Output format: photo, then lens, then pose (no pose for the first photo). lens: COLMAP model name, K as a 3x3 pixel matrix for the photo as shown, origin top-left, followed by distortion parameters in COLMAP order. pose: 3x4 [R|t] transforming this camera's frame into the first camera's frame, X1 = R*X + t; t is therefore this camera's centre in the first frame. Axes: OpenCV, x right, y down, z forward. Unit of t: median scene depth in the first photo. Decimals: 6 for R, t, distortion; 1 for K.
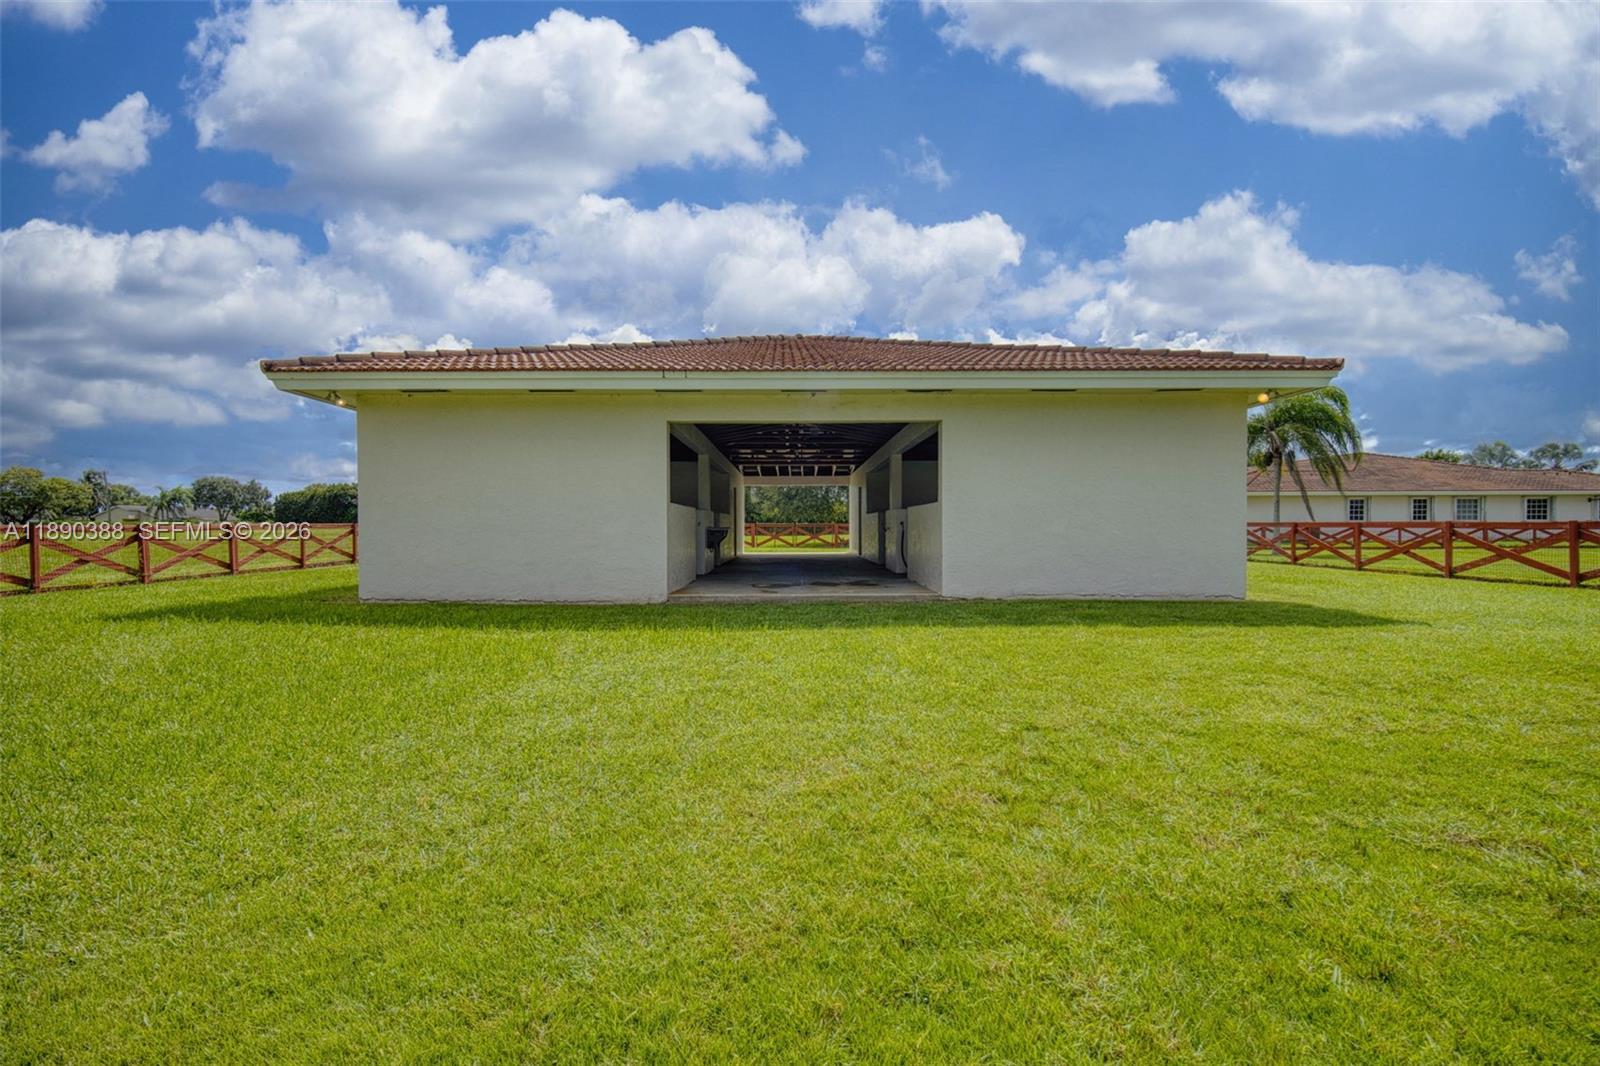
lens RADIAL K [[665.7, 0, 800.9], [0, 665.7, 523.9], [0, 0, 1]] dist [-0.003365, -0.000258]
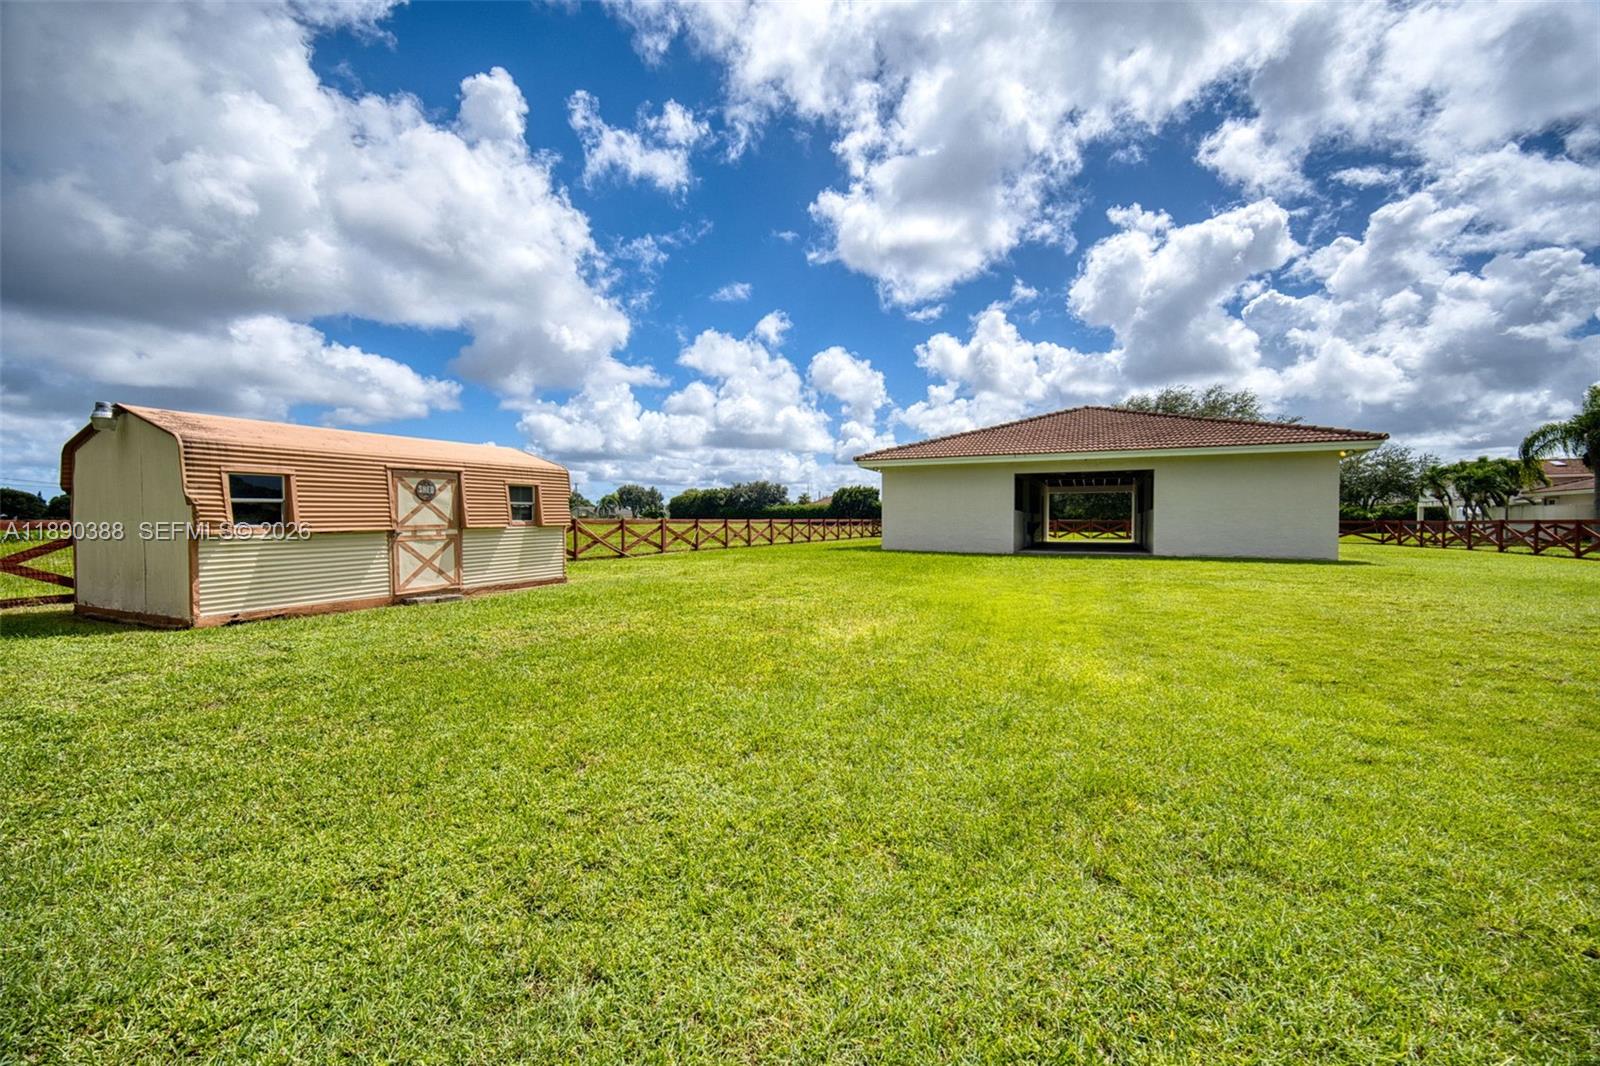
lens RADIAL K [[663.0, 0, 815.5], [0, 663.0, 521.7], [0, 0, 1]] dist [0.036515, 0.000470]
pose [[0.912840, 0.001400, -0.408315, 0.031504], [-0.000474, 0.999997, 0.002370, 0.000158], [0.408317, -0.001970, 0.912838, -0.390651]]
